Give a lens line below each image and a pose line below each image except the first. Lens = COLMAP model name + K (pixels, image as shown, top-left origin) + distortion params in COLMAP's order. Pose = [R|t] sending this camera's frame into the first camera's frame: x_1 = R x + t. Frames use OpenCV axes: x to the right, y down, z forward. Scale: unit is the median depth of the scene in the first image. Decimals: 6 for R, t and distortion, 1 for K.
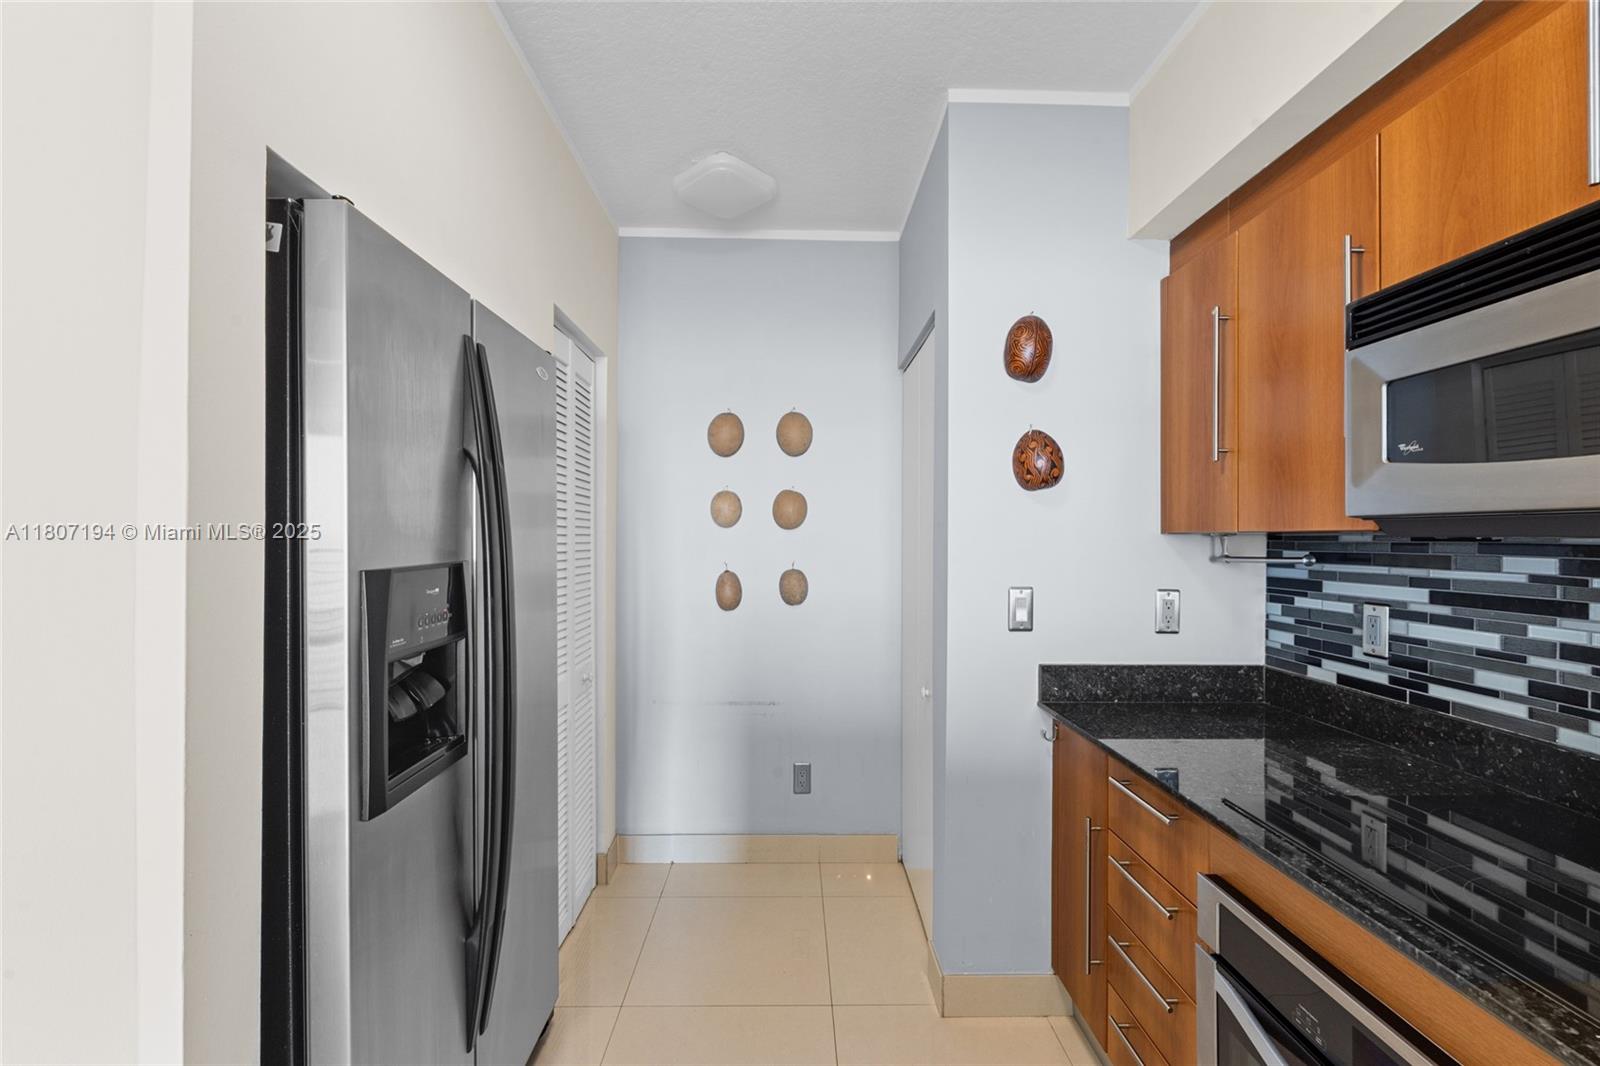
lens RADIAL K [[703.2, 0, 804.4], [0, 703.2, 534.3], [0, 0, 1]] dist [-0.000403, -0.000441]
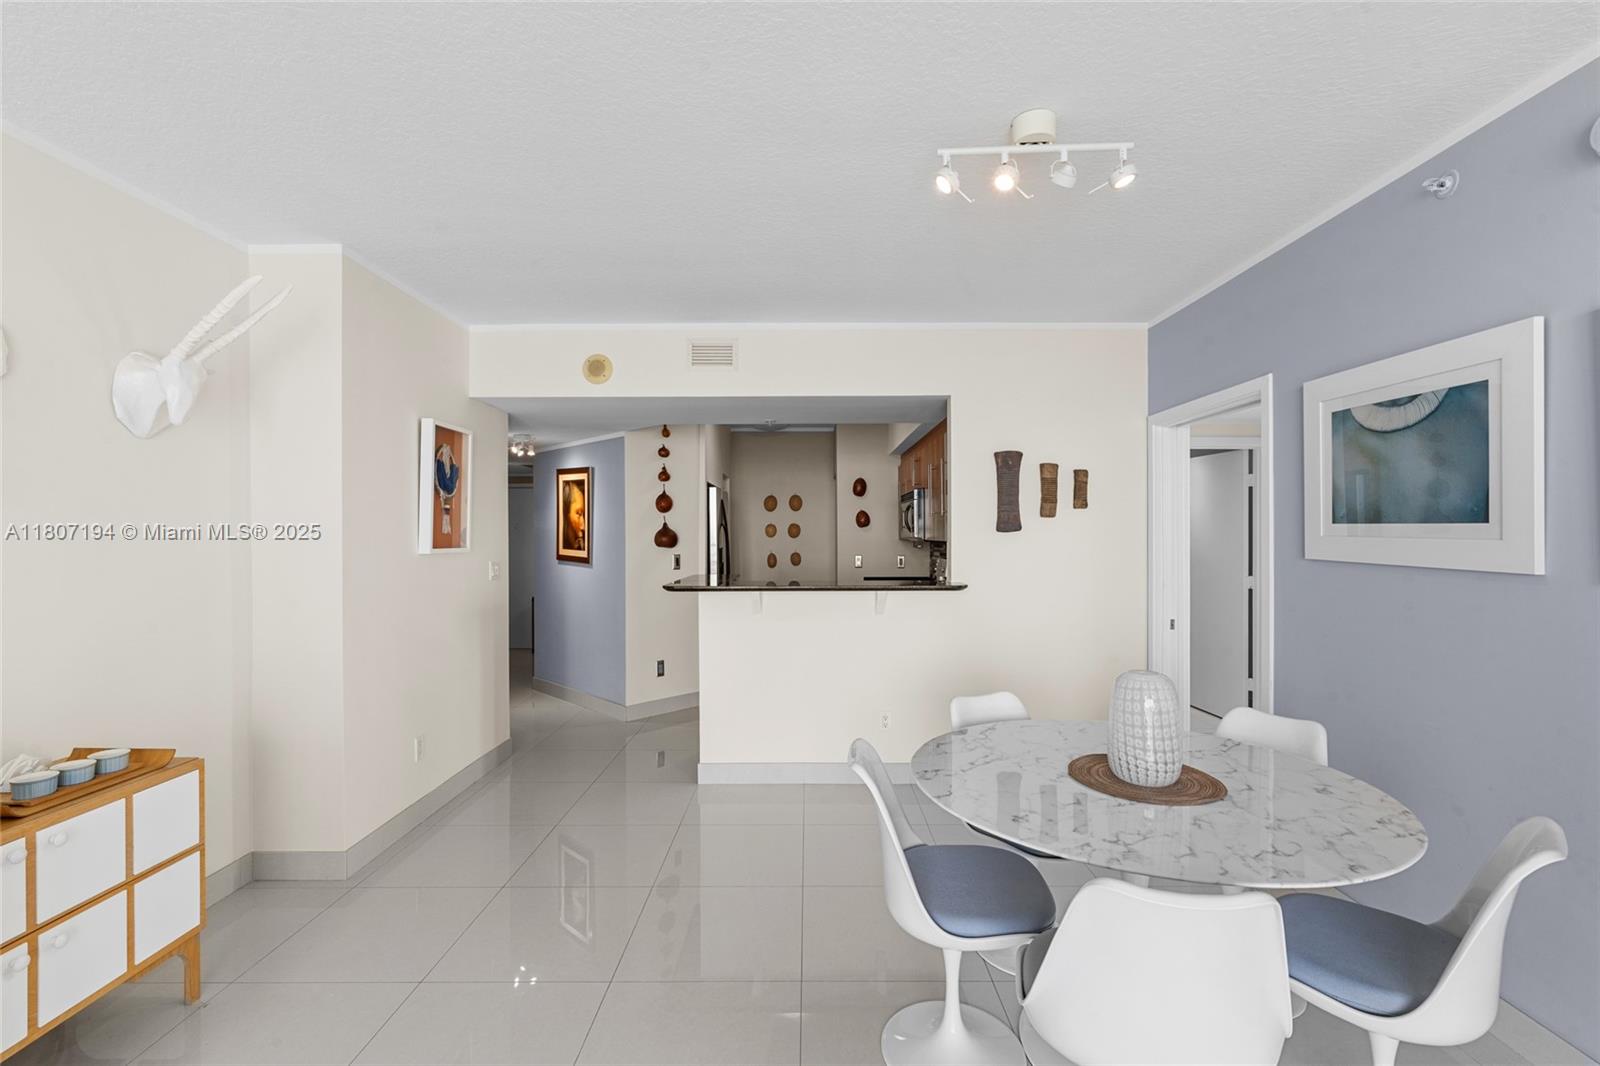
lens RADIAL K [[704.9, 0, 801.9], [0, 704.9, 533.1], [0, 0, 1]] dist [-0.009916, -0.000172]
pose [[0.999585, -0.008994, -0.027362, 0.135568], [0.008856, 0.999947, -0.005179, -0.018781], [0.027407, 0.004935, 0.999612, -2.800424]]
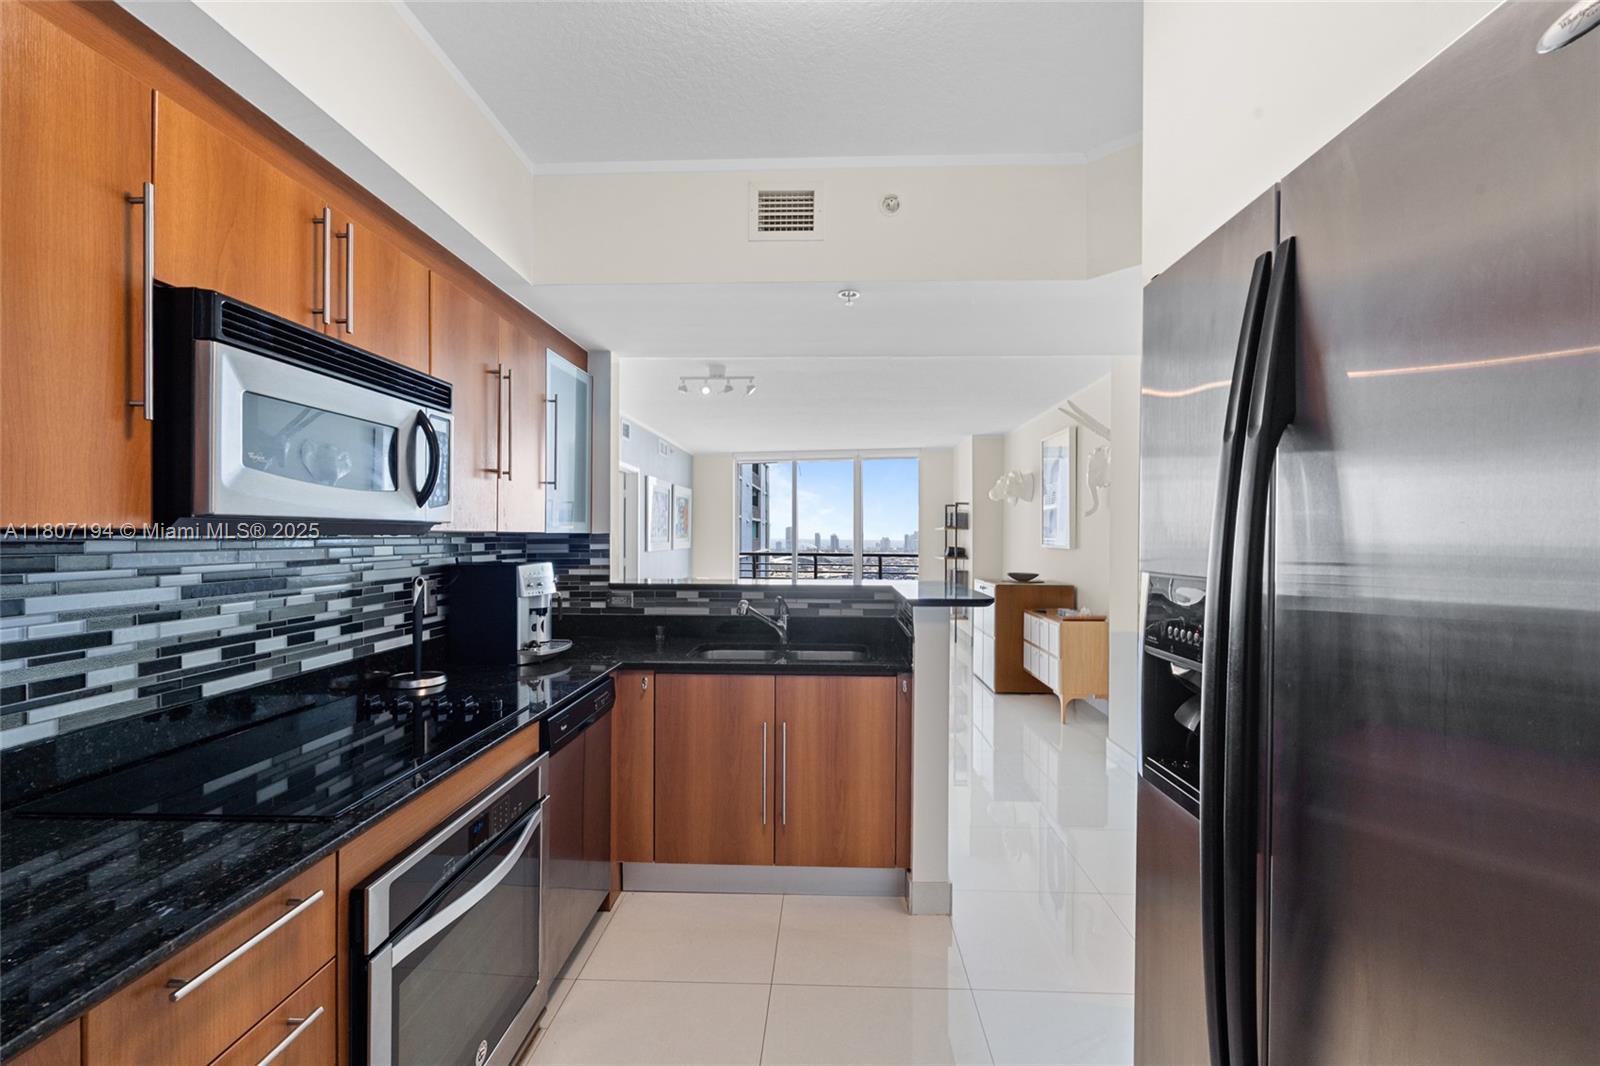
lens RADIAL K [[712.5, 0, 804.3], [0, 712.5, 533.6], [0, 0, 1]] dist [-0.000292, -0.000173]
pose [[-0.998027, -0.007476, 0.062340, -0.060932], [-0.007425, 0.999972, 0.001042, -0.005263], [-0.062346, 0.000577, -0.998054, 1.320634]]
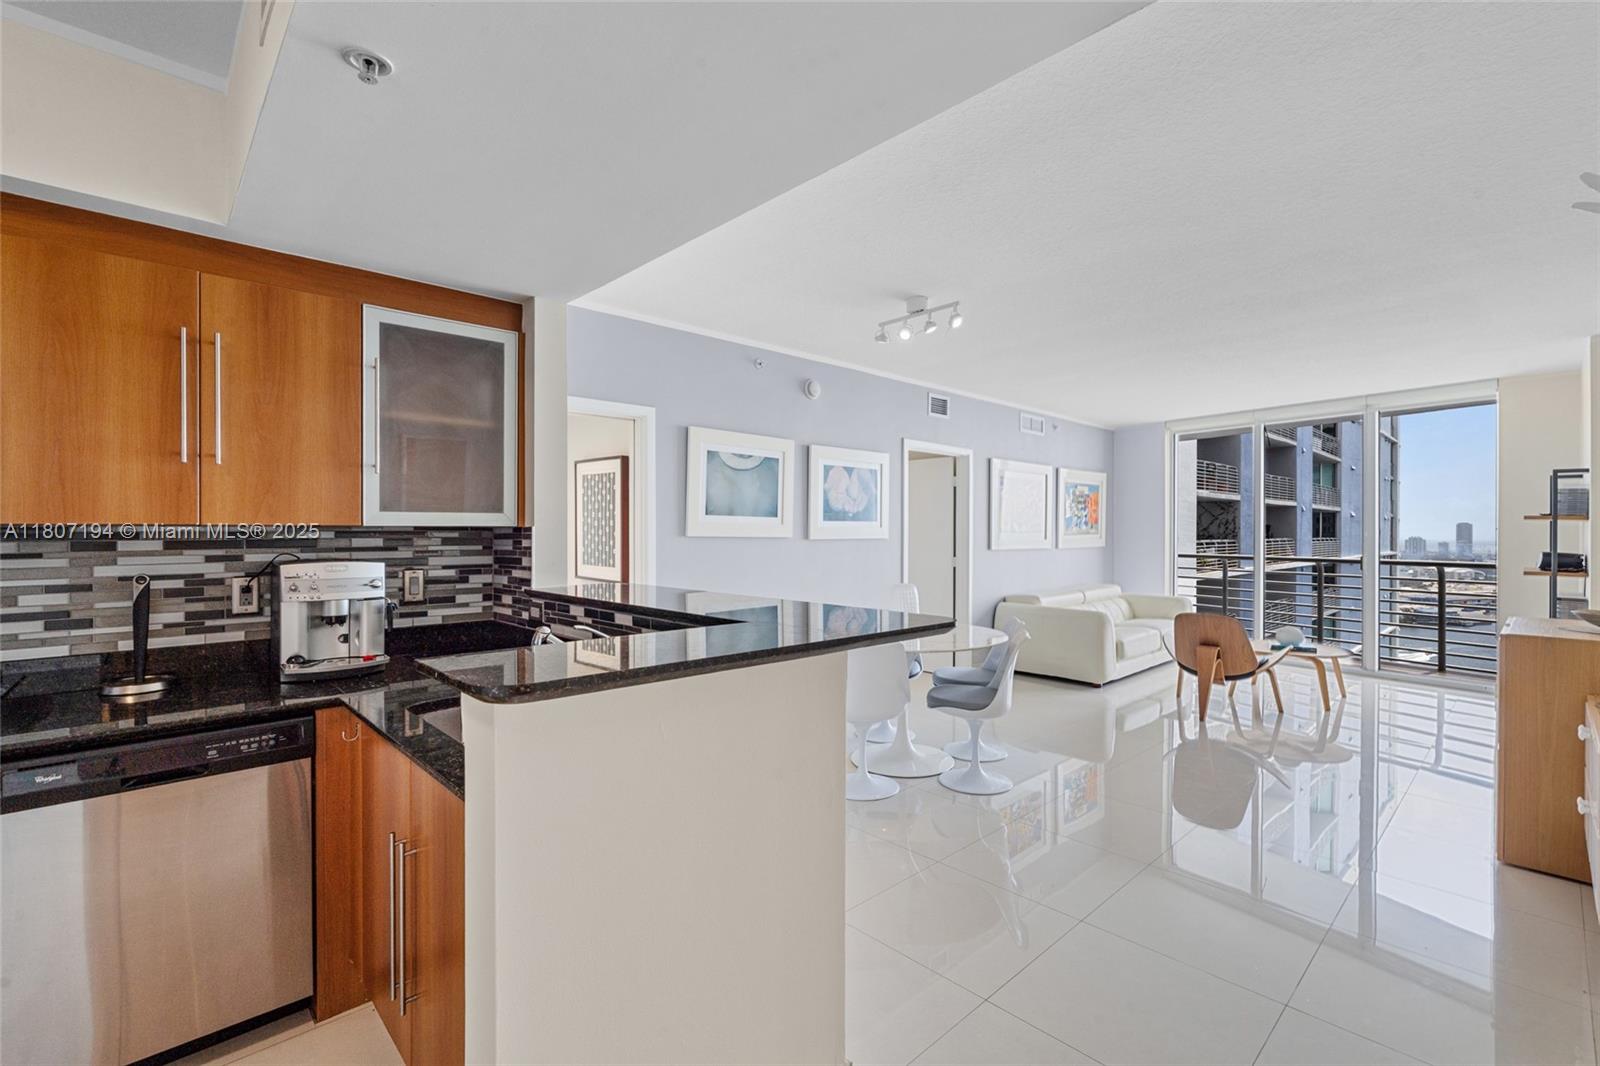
lens RADIAL K [[712.5, 0, 804.3], [0, 712.5, 533.6], [0, 0, 1]] dist [-0.000292, -0.000173]
pose [[-0.676340, -0.014055, 0.736455, -0.893623], [-0.004542, 0.999878, 0.014912, -0.011188], [-0.736575, 0.006741, -0.676322, 0.095465]]
